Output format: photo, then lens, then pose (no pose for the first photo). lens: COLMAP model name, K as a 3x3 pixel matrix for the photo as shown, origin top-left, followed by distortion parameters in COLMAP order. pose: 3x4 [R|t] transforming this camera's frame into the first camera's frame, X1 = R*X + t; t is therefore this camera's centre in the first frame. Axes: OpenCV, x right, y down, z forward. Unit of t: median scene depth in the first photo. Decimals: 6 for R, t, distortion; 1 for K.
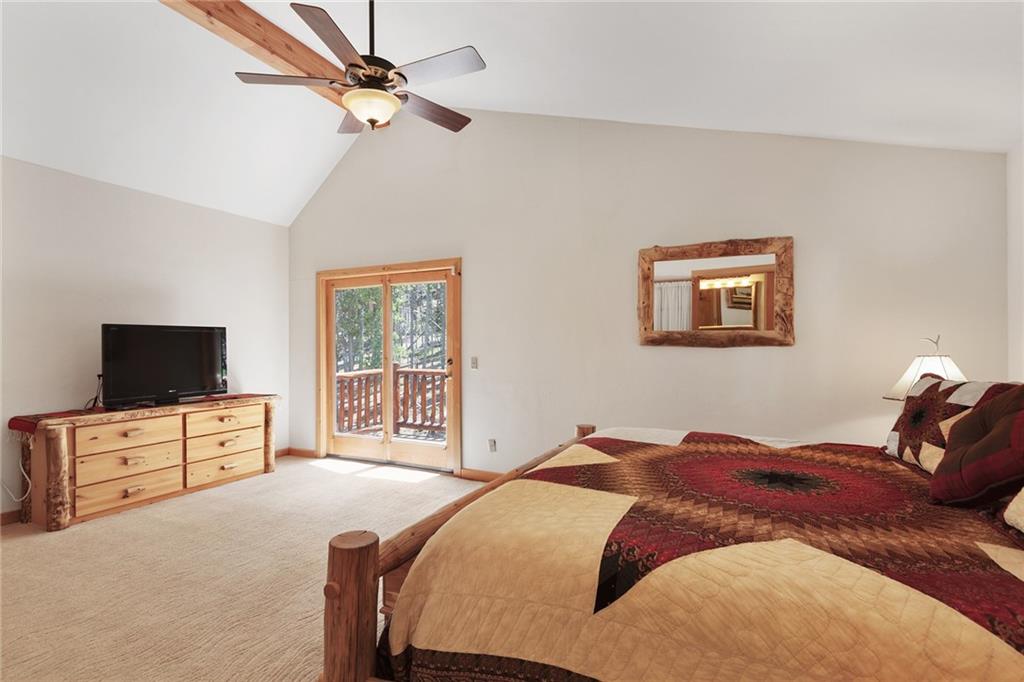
lens RADIAL K [[490.9, 0, 512.0], [0, 490.9, 341.0], [0, 0, 1]] dist [0.002405, 0.000274]
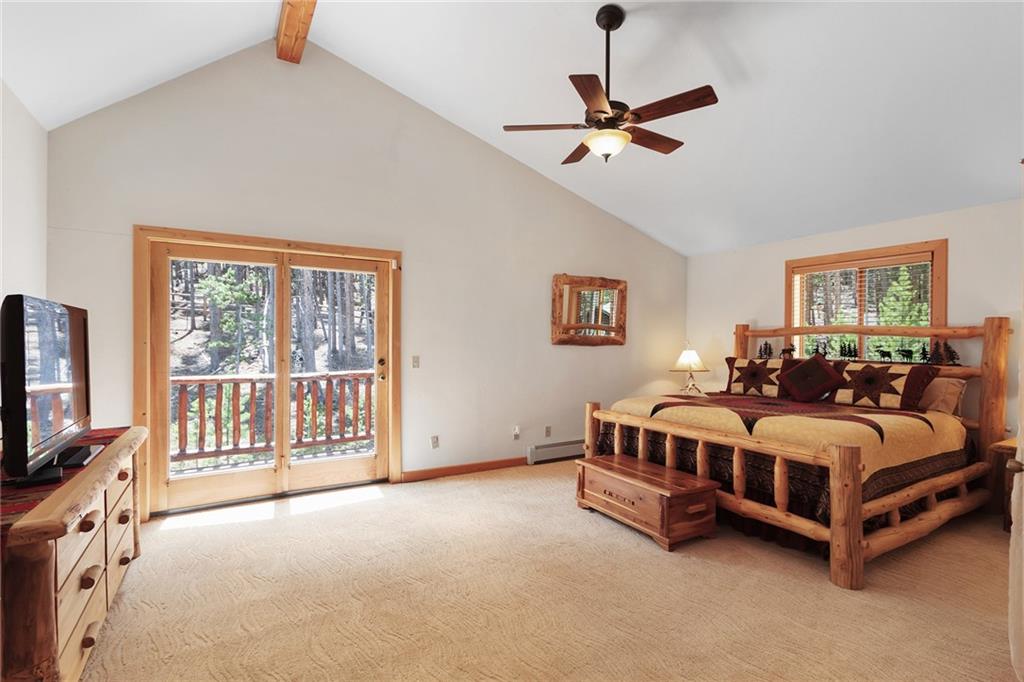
lens RADIAL K [[481.6, 0, 510.6], [0, 481.6, 342.1], [0, 0, 1]] dist [0.003509, 0.000023]
pose [[0.543717, 0.008896, 0.839222, -0.781942], [-0.009542, 0.999945, -0.004417, 0.007068], [-0.839215, -0.005606, 0.543772, 0.317693]]
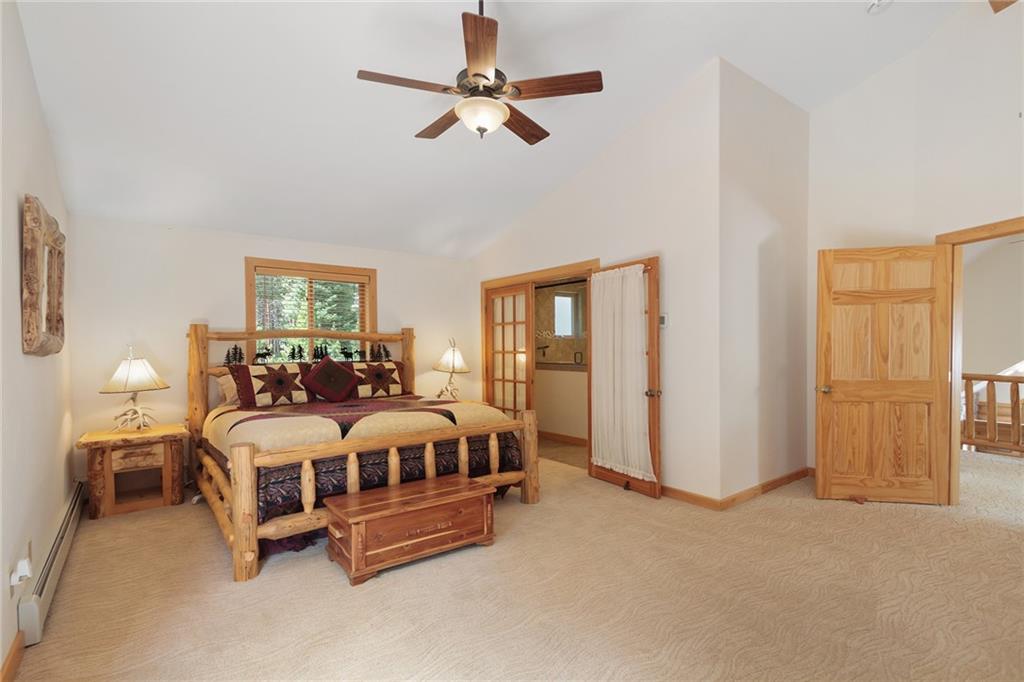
lens RADIAL K [[481.6, 0, 510.6], [0, 481.6, 342.1], [0, 0, 1]] dist [0.003509, 0.000023]
pose [[-0.889417, 0.008935, 0.457009, -0.470374], [0.007607, 0.999960, -0.004744, -0.003118], [-0.457033, -0.000743, -0.889449, 1.073074]]
